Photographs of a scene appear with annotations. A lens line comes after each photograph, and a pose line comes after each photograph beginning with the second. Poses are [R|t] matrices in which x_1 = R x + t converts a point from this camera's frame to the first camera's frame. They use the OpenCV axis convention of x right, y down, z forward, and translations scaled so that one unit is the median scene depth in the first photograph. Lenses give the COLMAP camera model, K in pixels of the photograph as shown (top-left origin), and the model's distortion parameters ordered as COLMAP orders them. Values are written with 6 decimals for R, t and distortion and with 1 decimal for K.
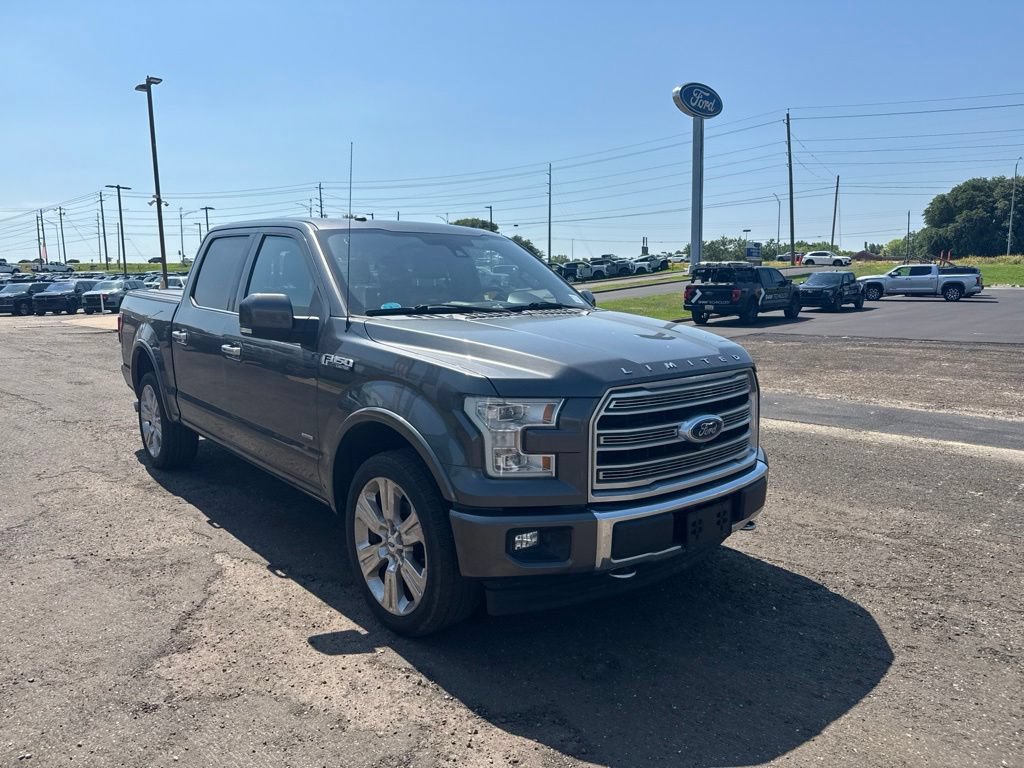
lens RADIAL K [[717.3, 0, 512.9], [0, 717.3, 389.7], [0, 0, 1]] dist [0.057285, -0.080238]
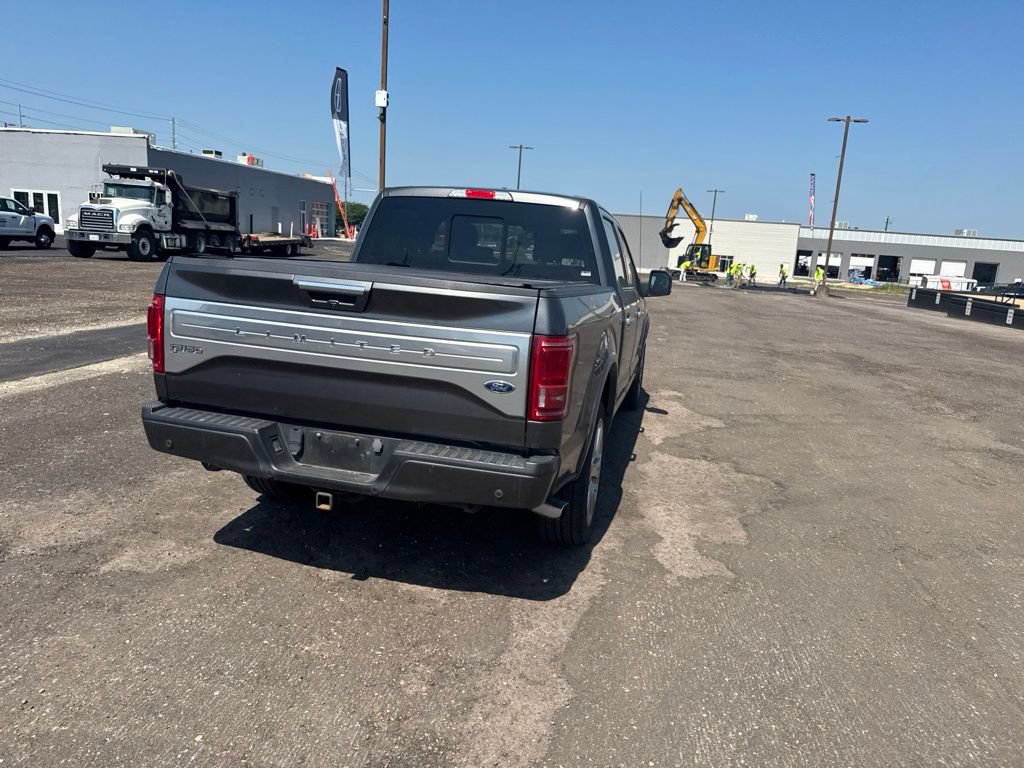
lens RADIAL K [[717.3, 0, 506.0], [0, 717.3, 394.1], [0, 0, 1]] dist [0.057285, -0.080238]
pose [[-0.573313, -0.199665, 0.794636, -0.150881], [0.053594, 0.958637, 0.279539, -0.033670], [-0.817582, 0.202851, -0.538899, 0.220027]]
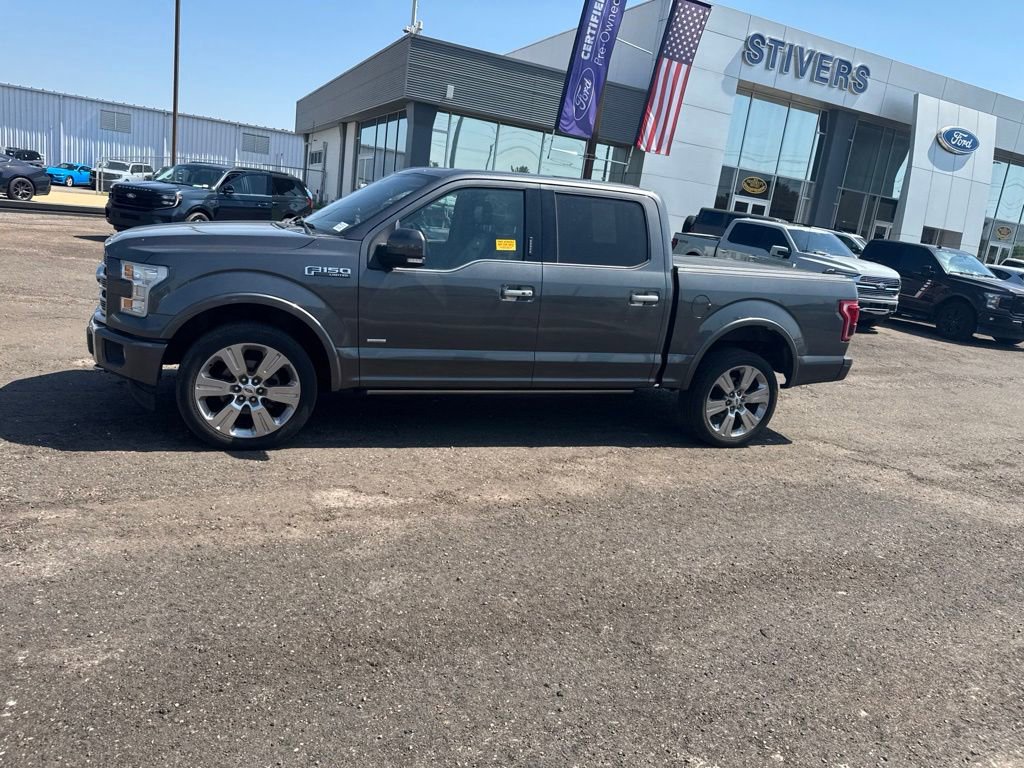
lens RADIAL K [[717.3, 0, 505.2], [0, 717.3, 381.2], [0, 0, 1]] dist [0.057285, -0.080238]
pose [[-0.330020, 0.178211, -0.926999, 0.118465], [-0.252502, 0.929568, 0.268599, -0.030423], [0.909576, 0.322712, -0.261777, 0.182630]]
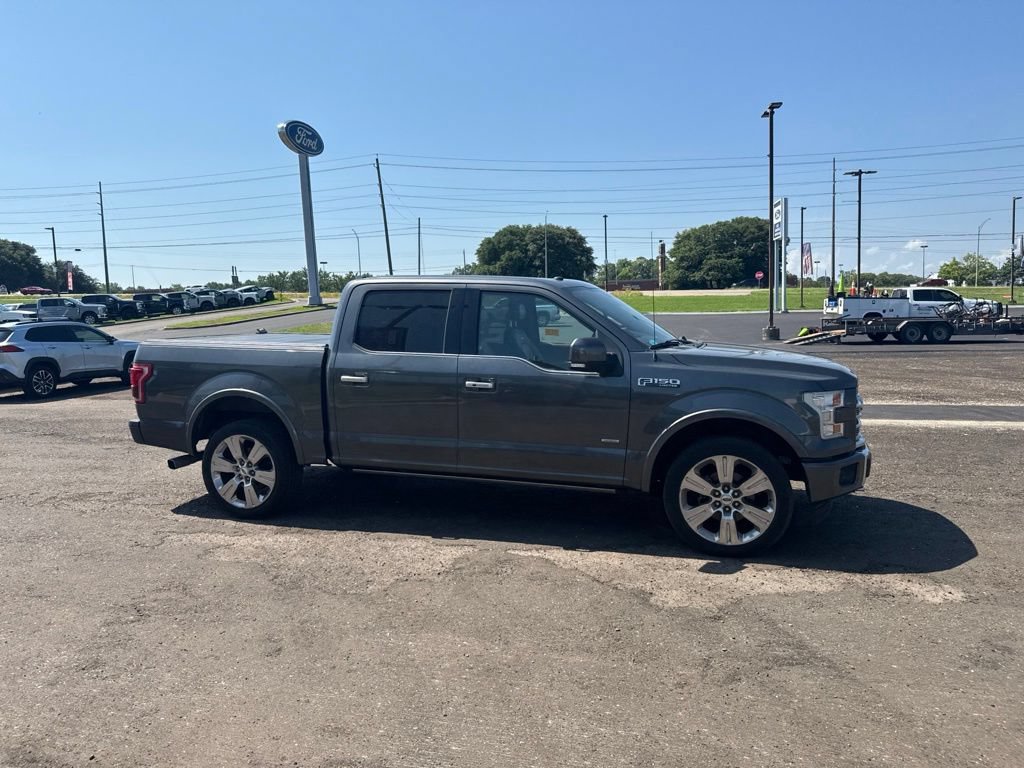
lens RADIAL K [[717.3, 0, 506.0], [0, 717.3, 379.4], [0, 0, 1]] dist [0.057285, -0.080238]
pose [[0.842868, -0.064537, 0.534236, -0.111123], [0.093273, 0.995276, -0.026926, -0.003068], [-0.529974, 0.072525, 0.844907, -0.003939]]
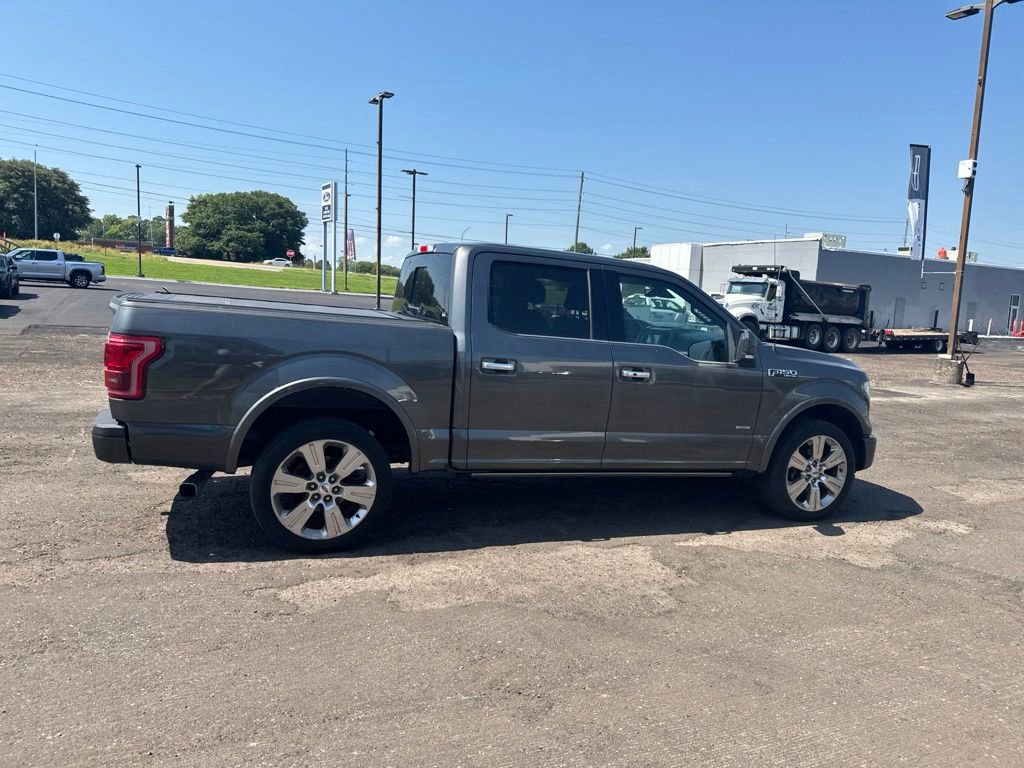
lens RADIAL K [[717.3, 0, 505.5], [0, 717.3, 381.3], [0, 0, 1]] dist [0.057285, -0.080238]
pose [[0.330392, -0.085563, 0.939958, -0.171372], [0.071000, 0.995314, 0.065646, -0.014883], [-0.941170, 0.045048, 0.334919, 0.091606]]
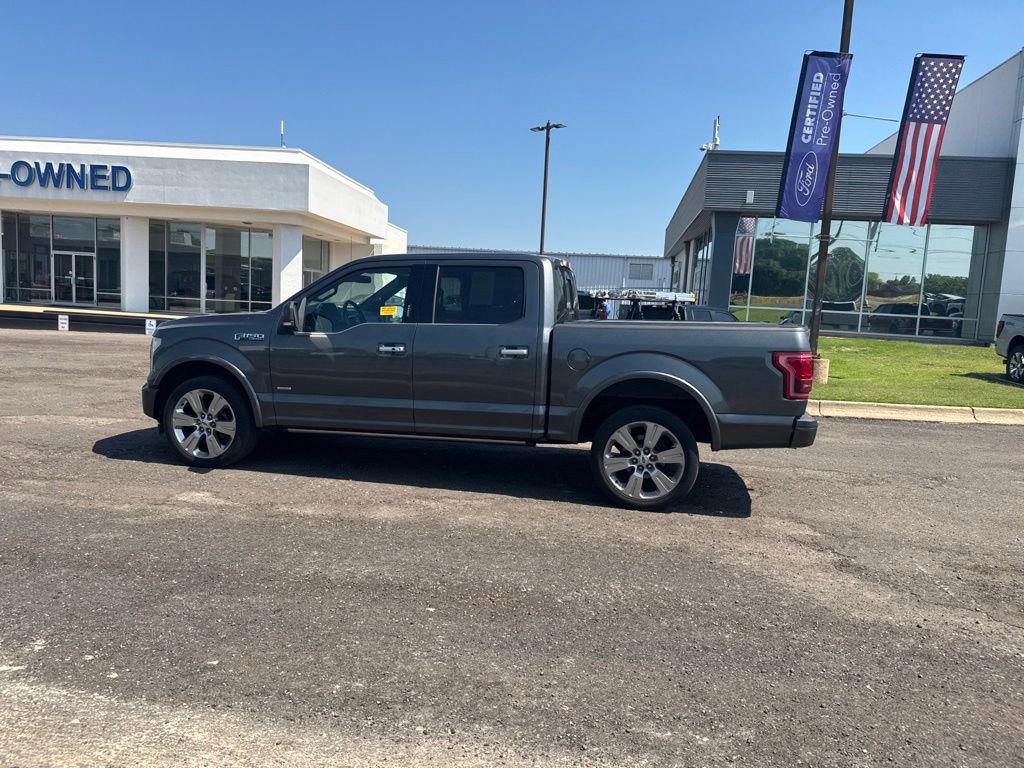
lens RADIAL K [[717.3, 0, 508.2], [0, 717.3, 373.9], [0, 0, 1]] dist [0.057285, -0.080238]
pose [[-0.790828, 0.033325, -0.611131, 0.069884], [-0.125850, 0.968325, 0.215658, -0.041943], [0.598960, 0.247459, -0.761584, 0.277224]]
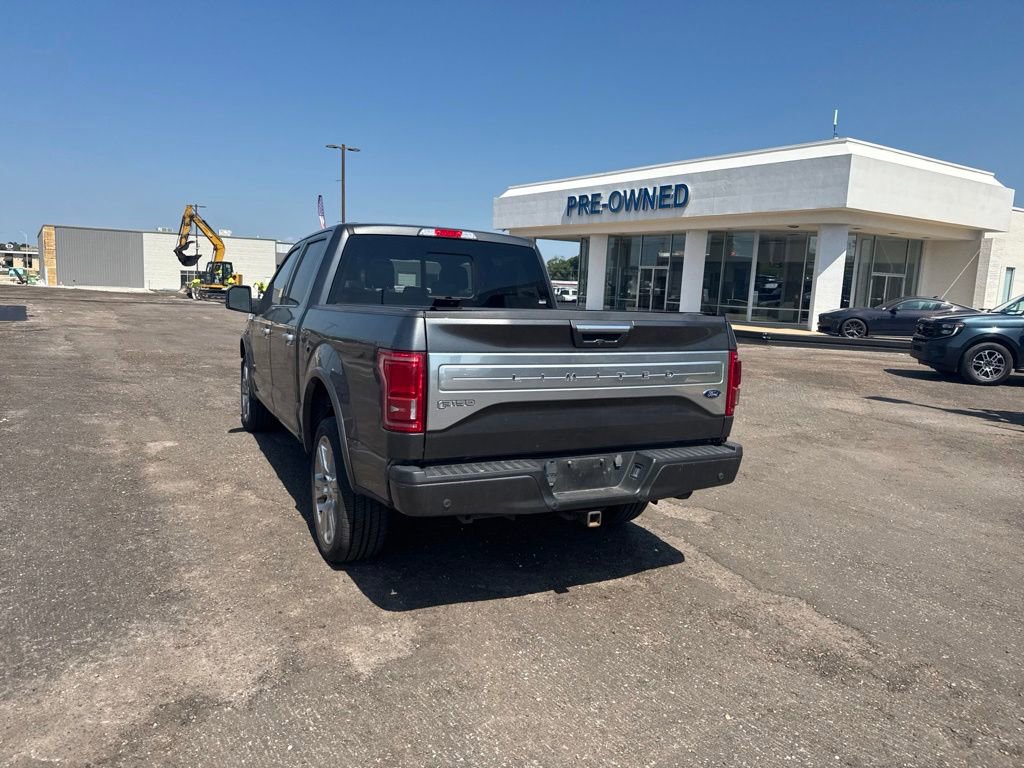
lens RADIAL K [[717.3, 0, 508.0], [0, 717.3, 384.4], [0, 0, 1]] dist [0.057285, -0.080238]
pose [[-0.968685, -0.062413, 0.240321, -0.088432], [0.004750, 0.963056, 0.269260, -0.040940], [-0.248248, 0.261970, -0.932601, 0.276592]]
